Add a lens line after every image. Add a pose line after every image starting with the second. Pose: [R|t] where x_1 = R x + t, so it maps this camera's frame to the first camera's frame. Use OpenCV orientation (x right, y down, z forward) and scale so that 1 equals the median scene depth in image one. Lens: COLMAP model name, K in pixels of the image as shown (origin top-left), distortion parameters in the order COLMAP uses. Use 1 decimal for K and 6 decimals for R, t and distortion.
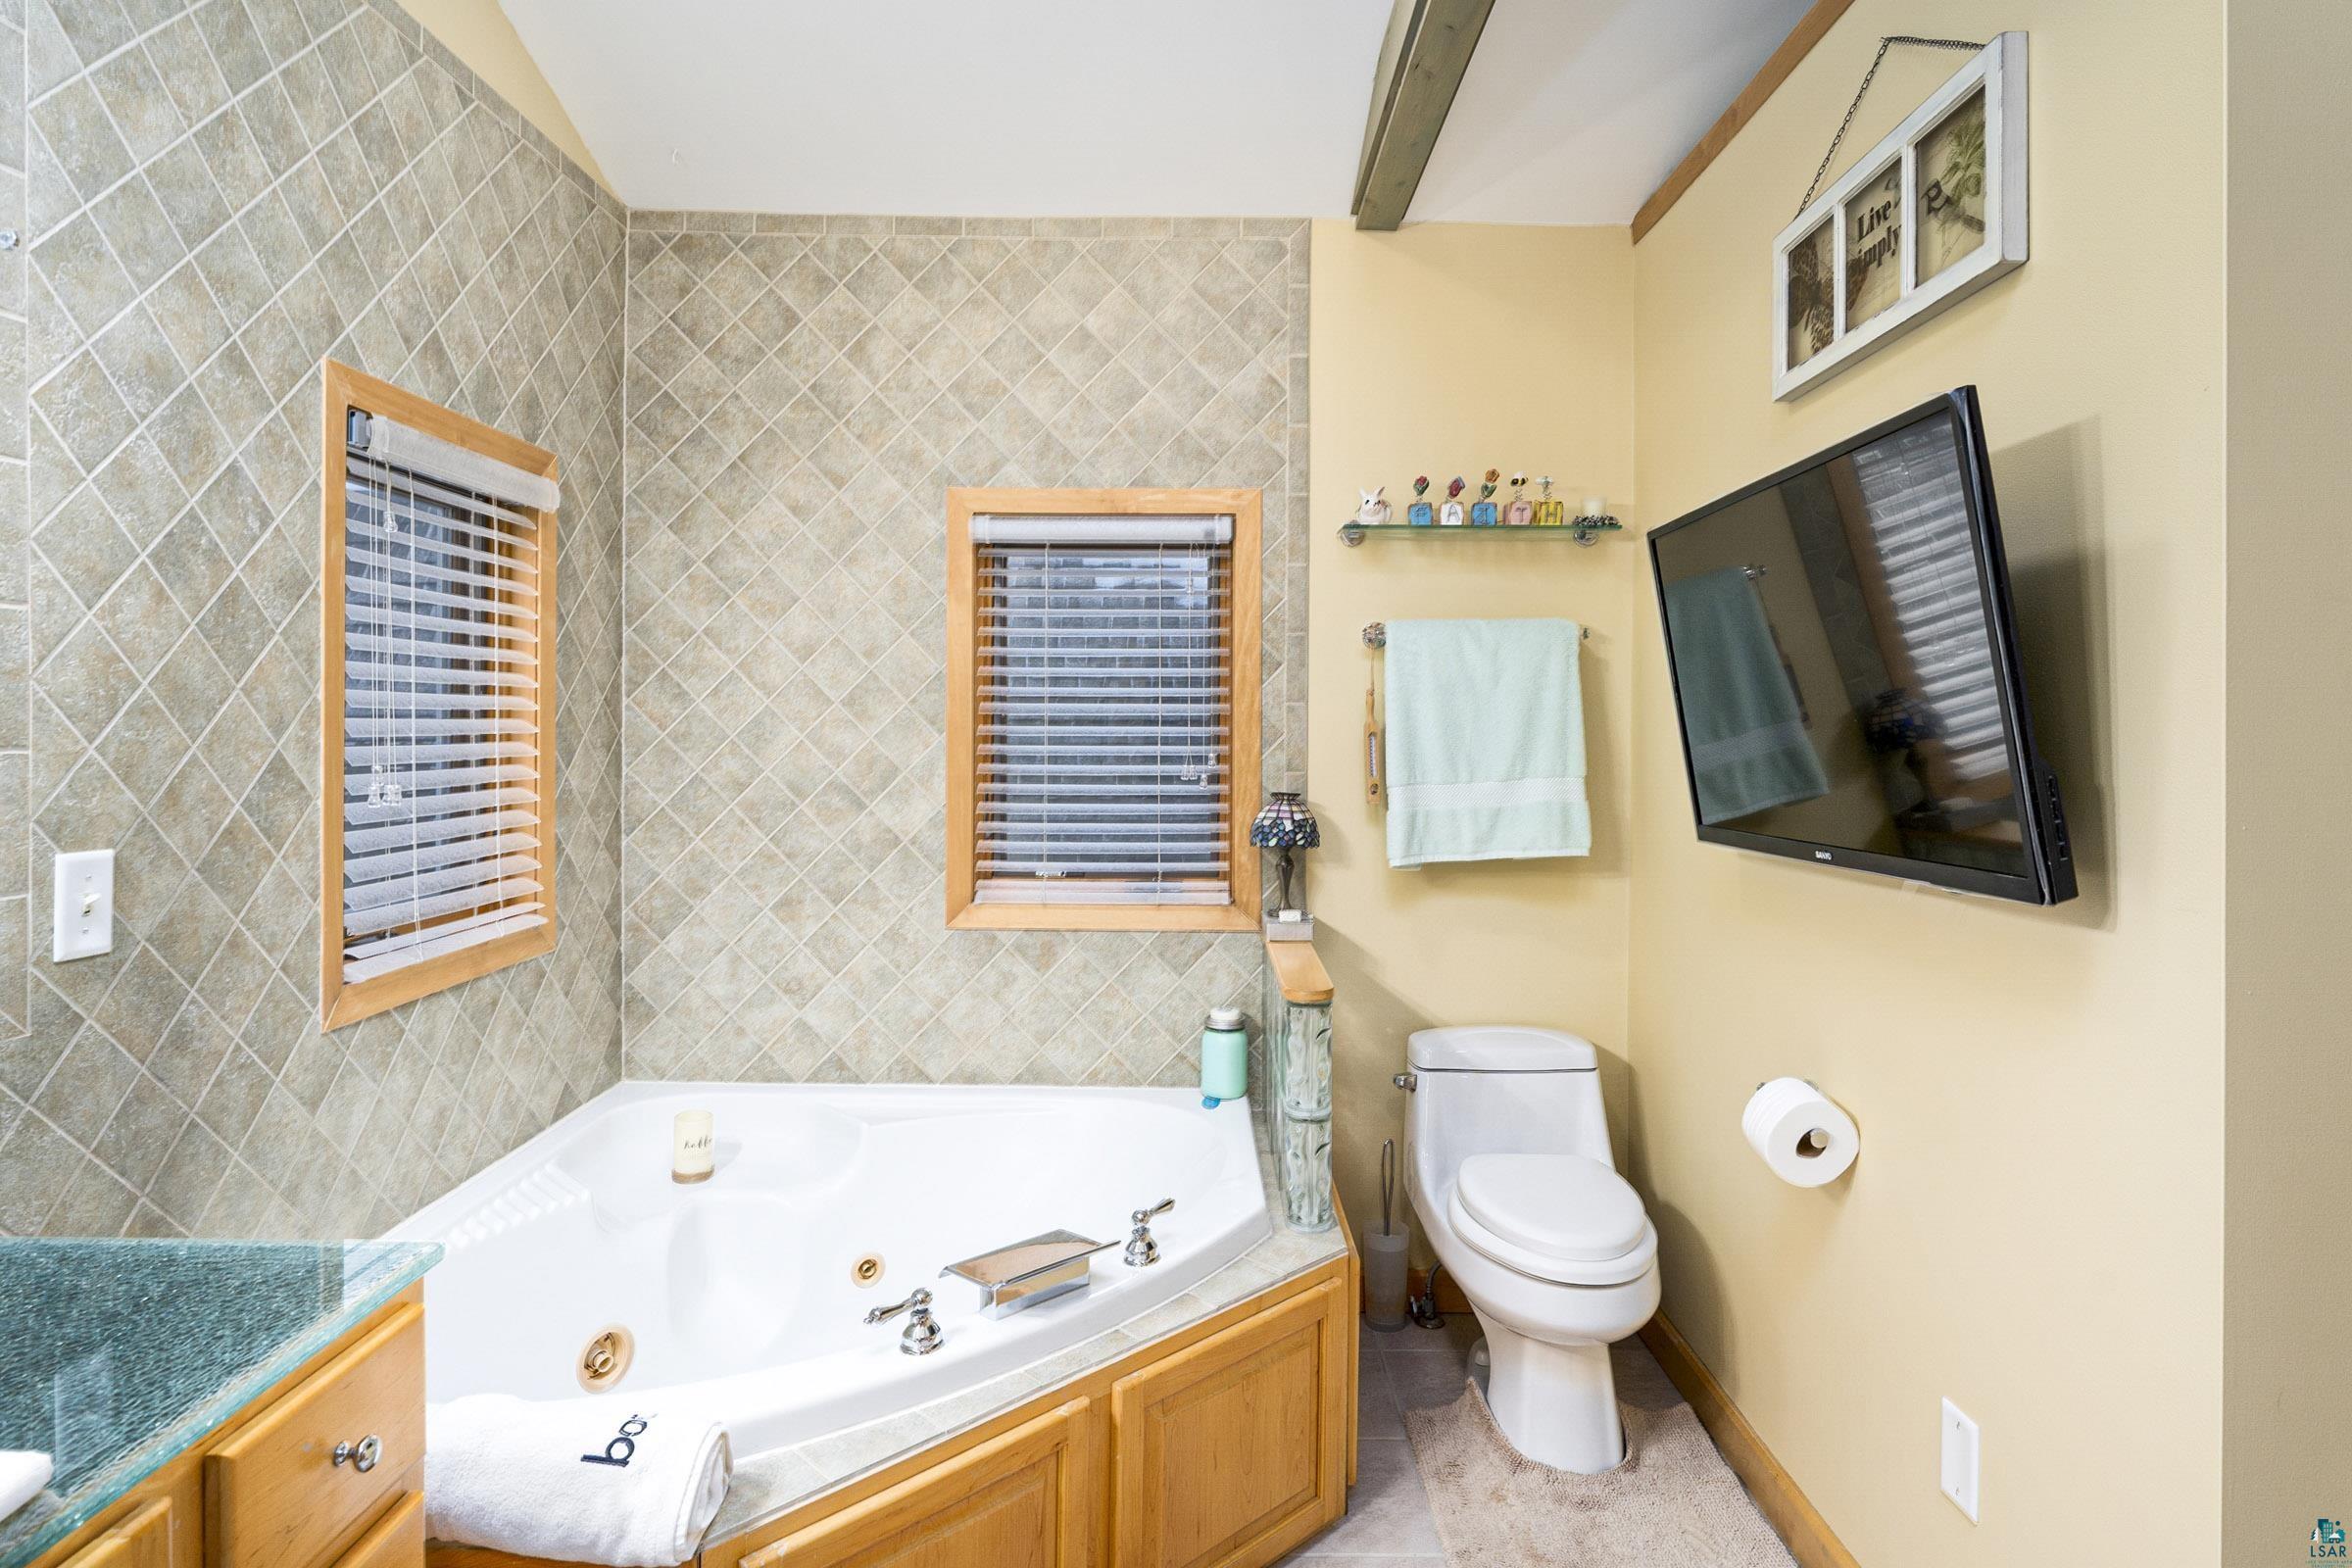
lens RADIAL K [[1300.2, 0, 1193.0], [0, 1300.2, 731.7], [0, 0, 1]] dist [-0.001644, -0.002436]
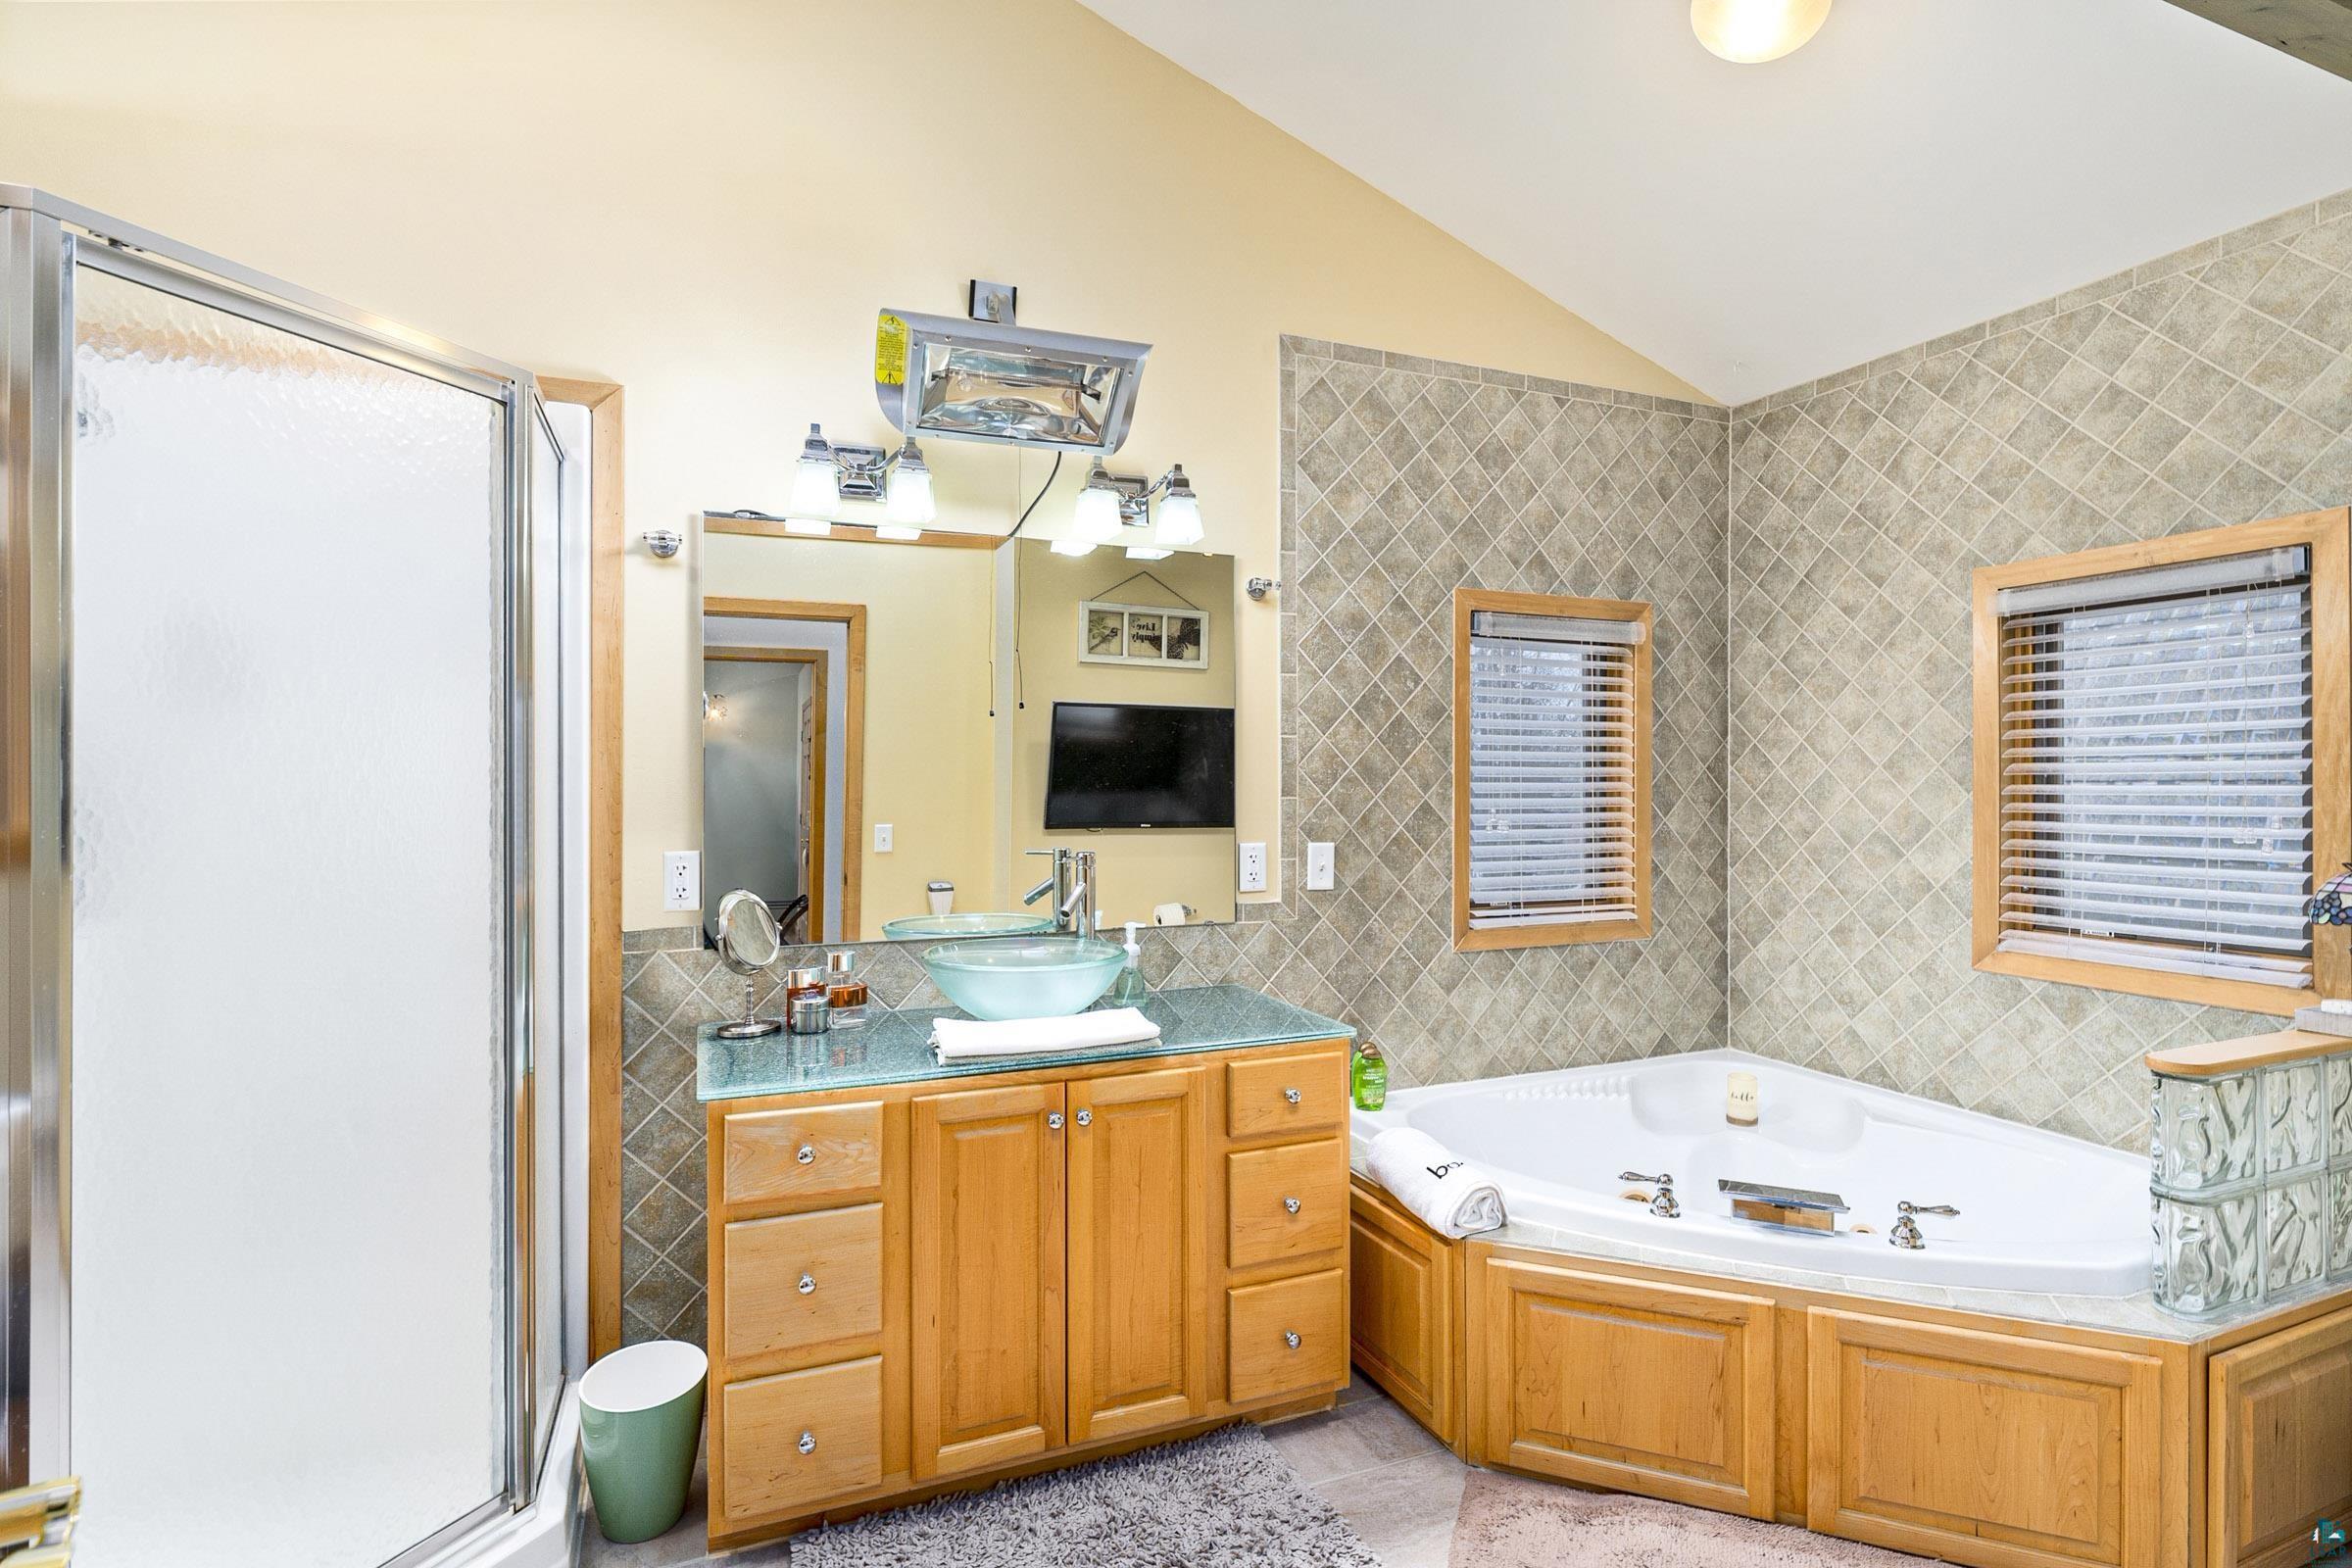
lens RADIAL K [[1143.1, 0, 1168.7], [0, 1143.1, 777.7], [0, 0, 1]] dist [-0.000956, -0.002100]
pose [[0.381760, -0.011235, -0.924193, 0.449191], [-0.002924, 0.999906, -0.013363, 0.003750], [0.924257, 0.007804, 0.381692, -0.000587]]
